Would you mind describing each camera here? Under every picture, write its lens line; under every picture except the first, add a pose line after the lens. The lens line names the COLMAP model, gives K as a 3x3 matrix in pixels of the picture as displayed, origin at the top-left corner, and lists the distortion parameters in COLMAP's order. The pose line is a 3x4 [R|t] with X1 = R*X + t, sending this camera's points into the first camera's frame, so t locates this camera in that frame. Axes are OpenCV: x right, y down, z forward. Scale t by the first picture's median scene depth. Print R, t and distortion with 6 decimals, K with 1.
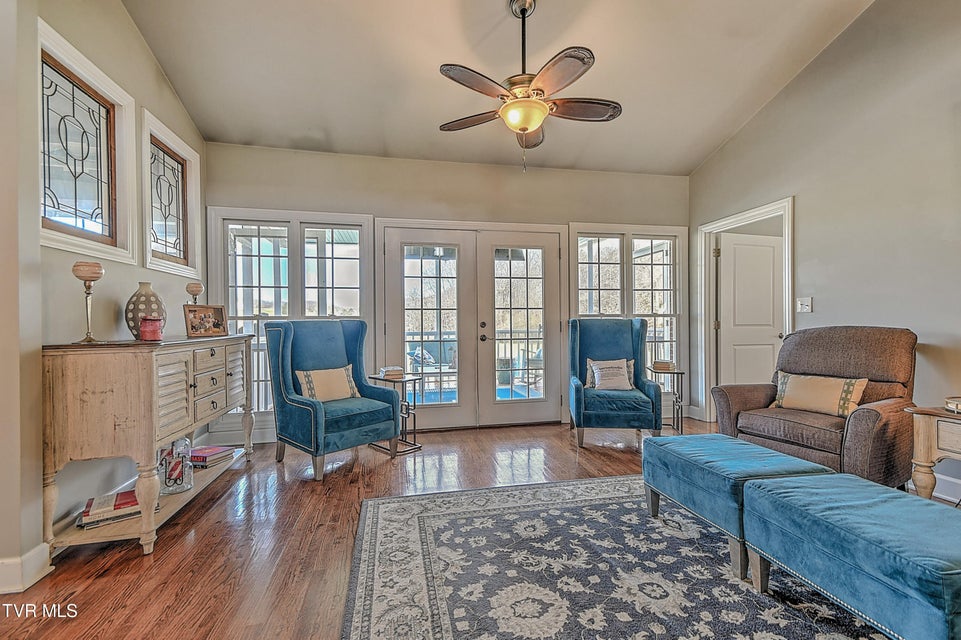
lens RADIAL K [[424.1, 0, 479.5], [0, 424.1, 323.7], [0, 0, 1]] dist [0.005665, 0.000205]
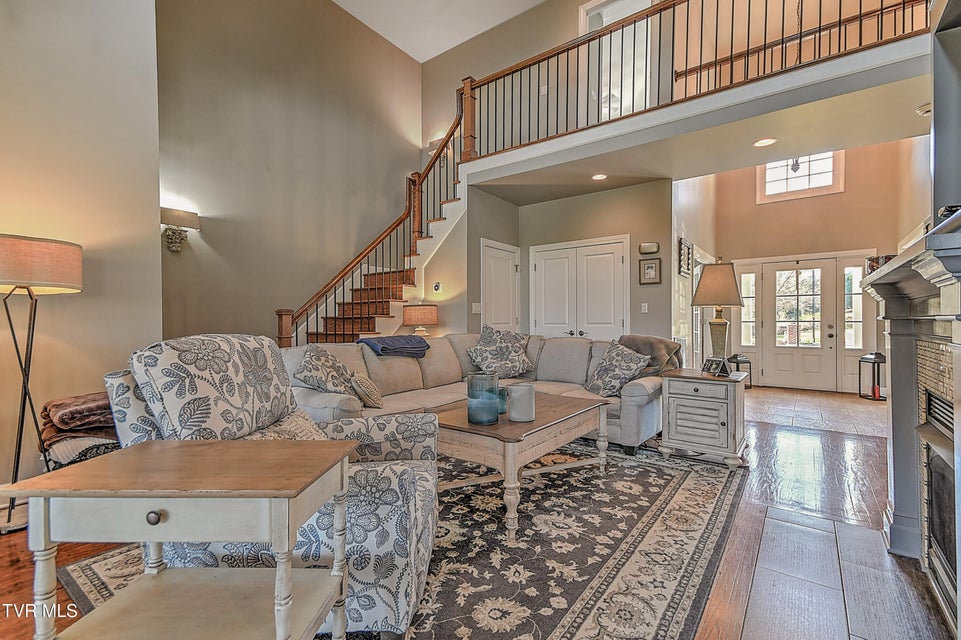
lens RADIAL K [[424.1, 0, 478.1], [0, 424.1, 320.5], [0, 0, 1]] dist [0.005665, 0.000205]
pose [[-0.743824, 0.016164, -0.668180, 1.286973], [0.007610, 0.999848, 0.015716, -0.033058], [0.668332, 0.006605, -0.743834, 1.642227]]
